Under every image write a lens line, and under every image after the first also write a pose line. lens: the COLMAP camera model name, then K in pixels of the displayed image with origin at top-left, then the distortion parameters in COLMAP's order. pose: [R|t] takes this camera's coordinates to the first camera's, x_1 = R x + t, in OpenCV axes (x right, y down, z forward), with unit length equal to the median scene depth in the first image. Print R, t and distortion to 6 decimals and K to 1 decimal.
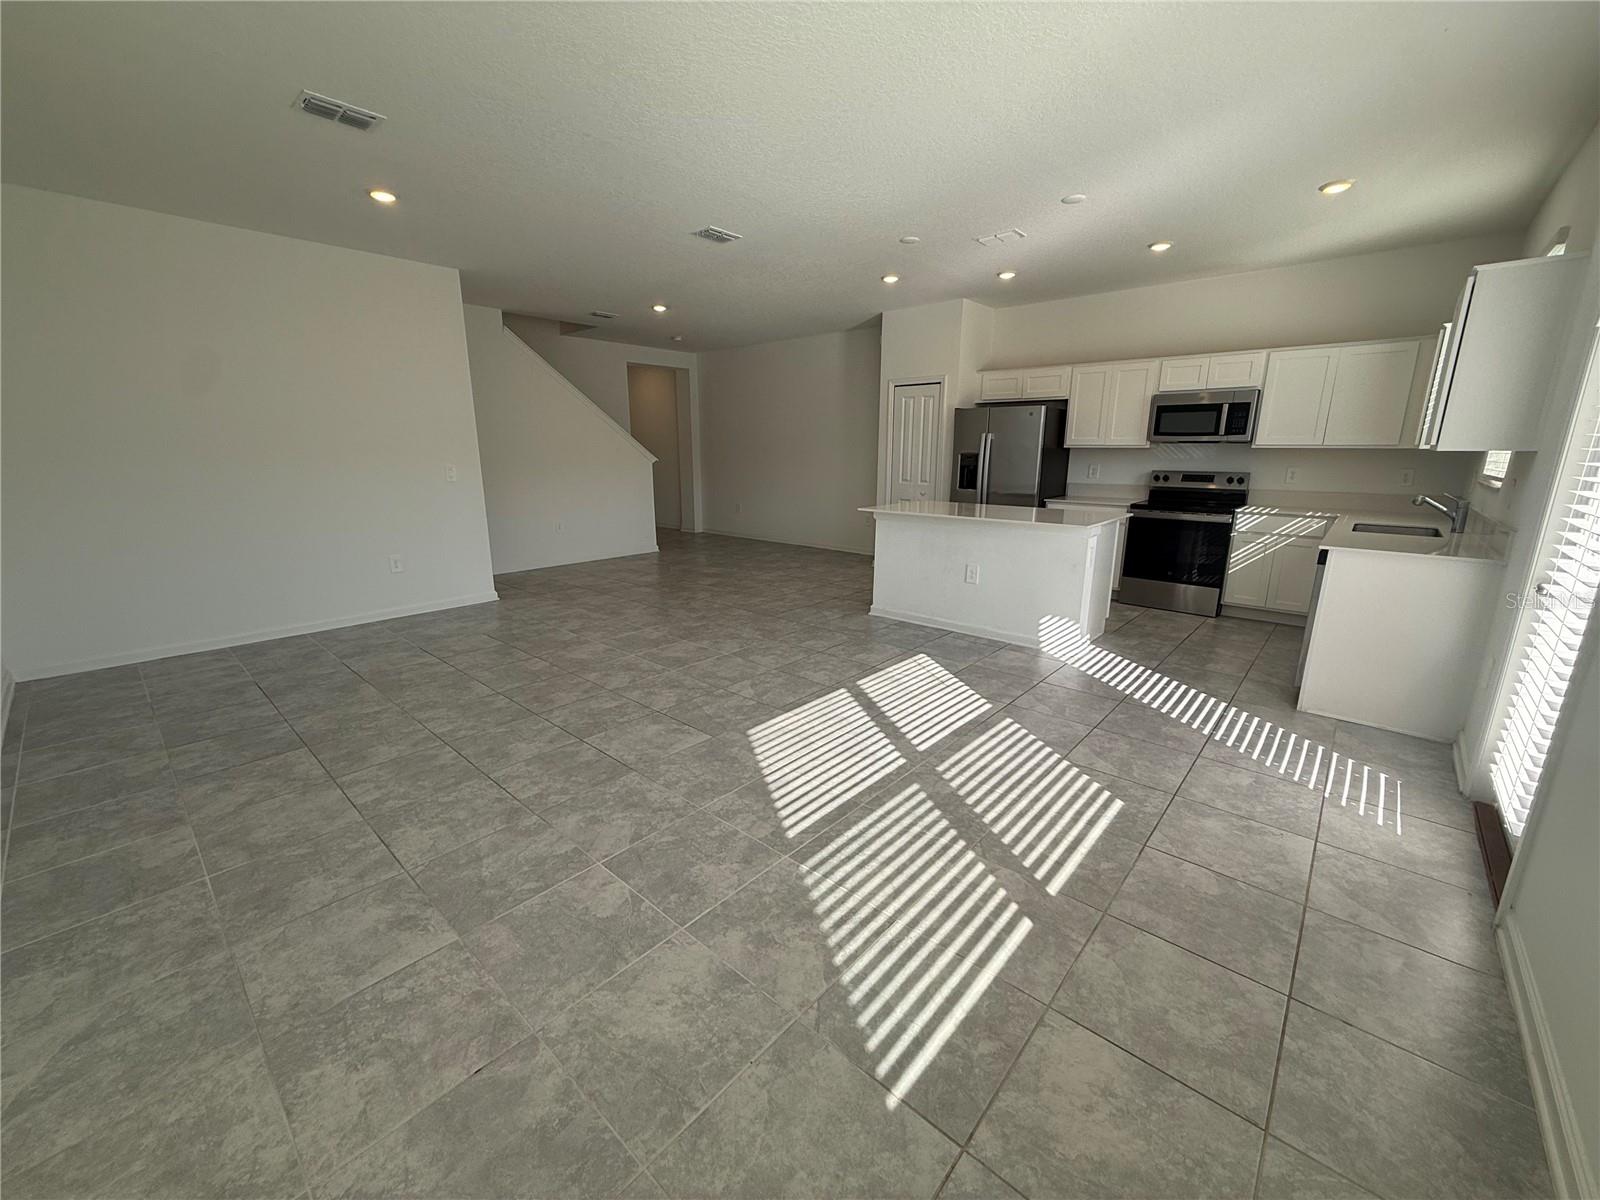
lens RADIAL K [[636.4, 0, 794.8], [0, 636.4, 598.7], [0, 0, 1]] dist [-0.000803, 0.000141]
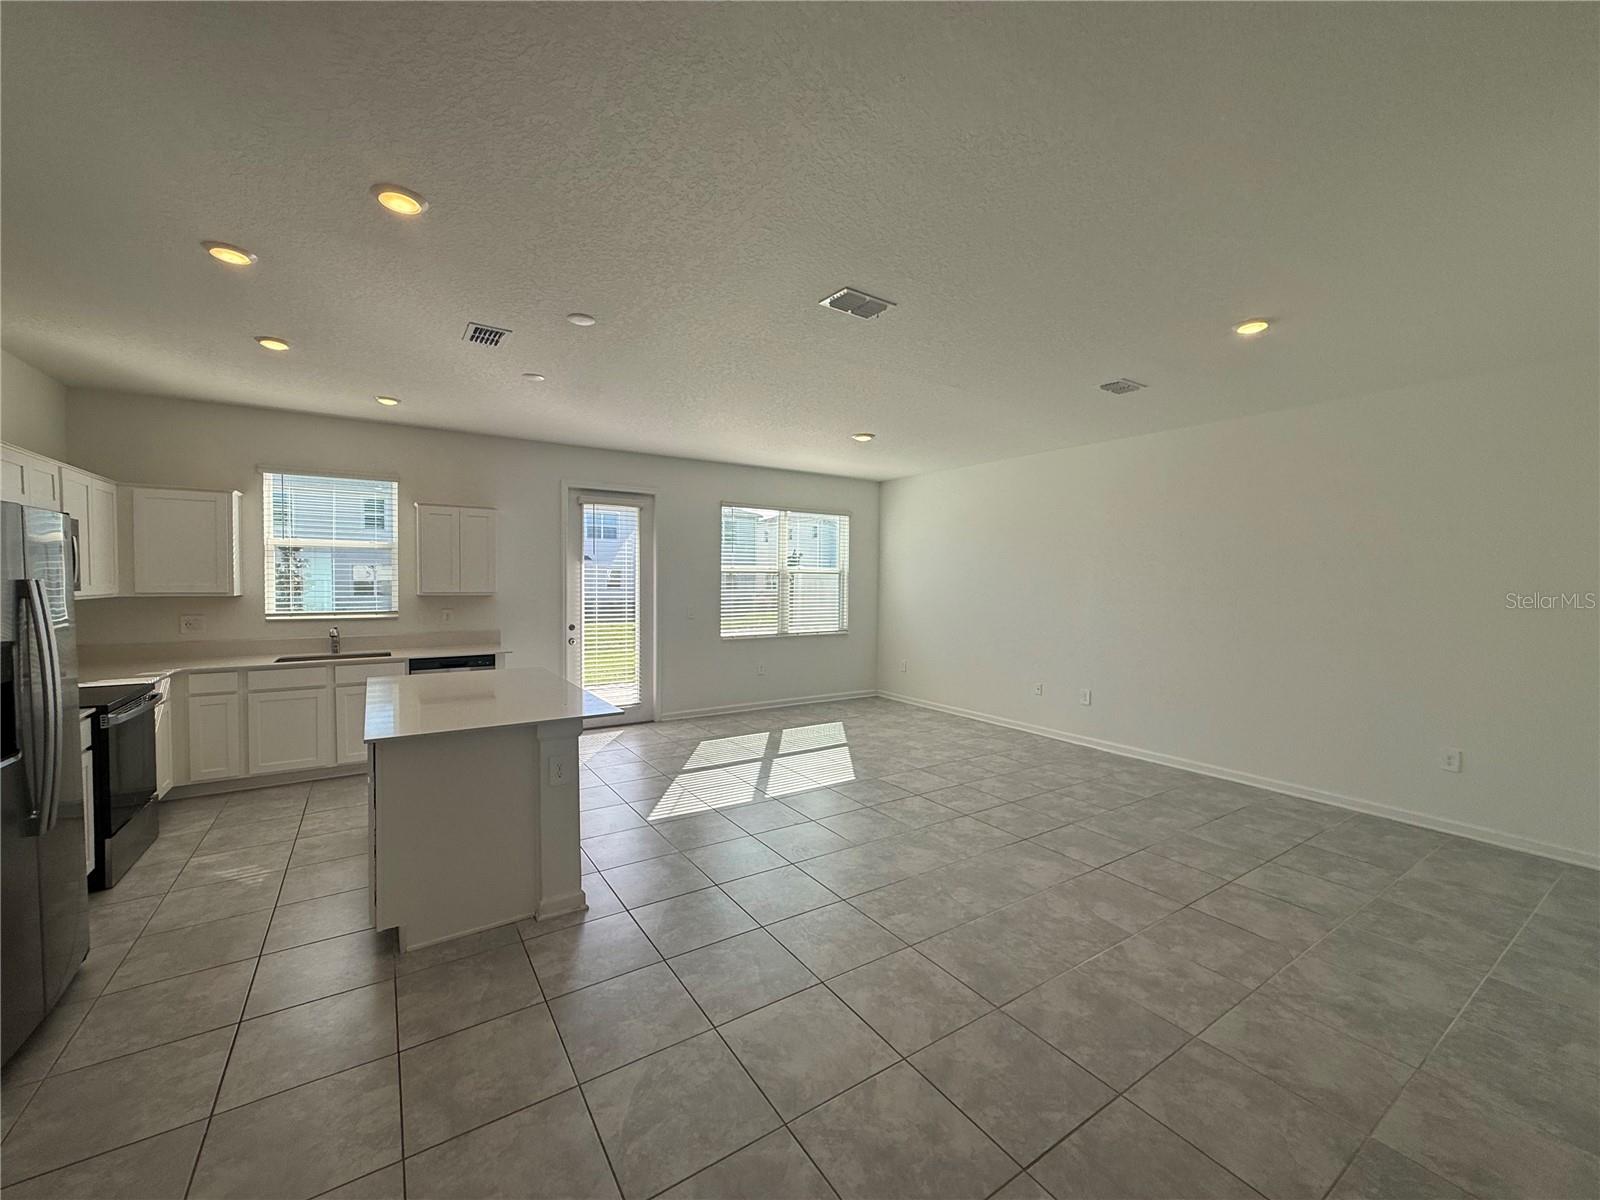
lens RADIAL K [[636.4, 0, 794.8], [0, 636.4, 598.7], [0, 0, 1]] dist [-0.000803, 0.000141]
pose [[-0.966431, -0.017848, 0.256306, -0.238322], [0.050509, 0.964919, 0.257644, -0.453527], [-0.251913, 0.261941, -0.931626, 1.734686]]
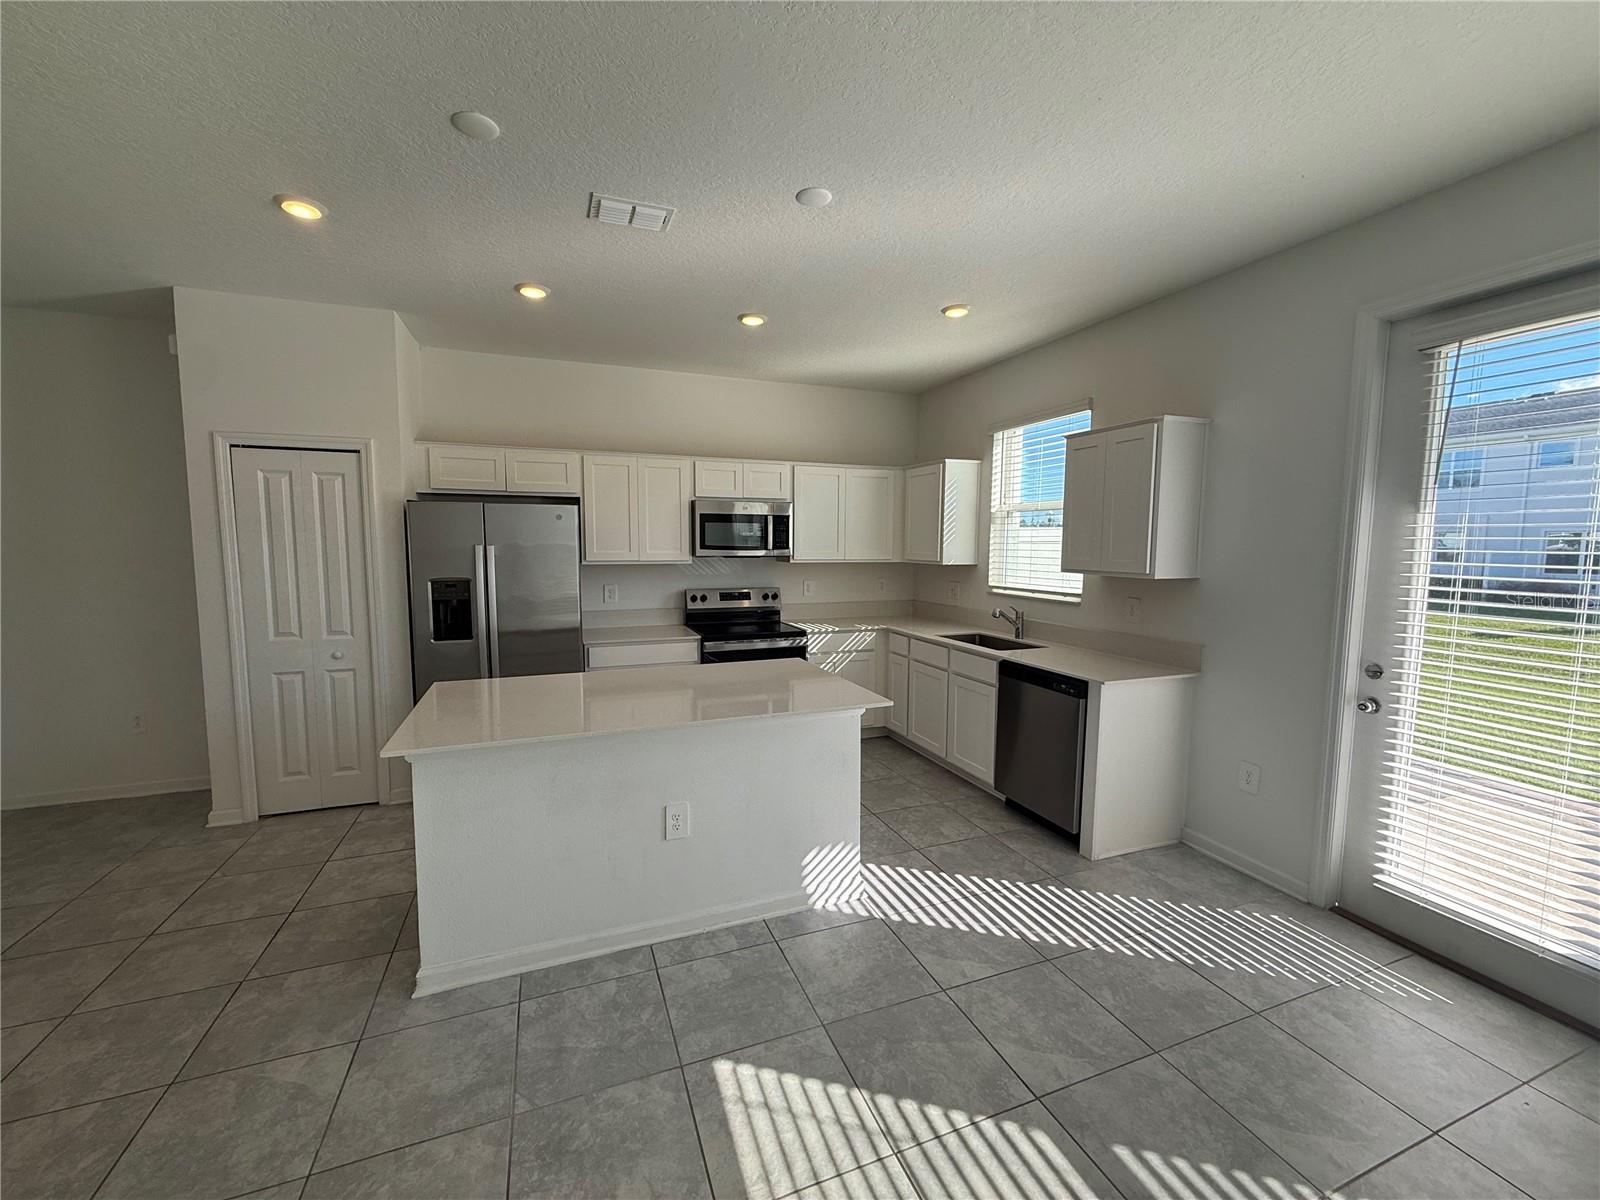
lens RADIAL K [[636.4, 0, 794.8], [0, 636.4, 598.7], [0, 0, 1]] dist [-0.000803, 0.000141]
pose [[0.454319, -0.079646, 0.887272, -0.135034], [0.203629, 0.978911, -0.016394, -0.205477], [-0.867254, 0.188122, 0.460956, 0.699276]]
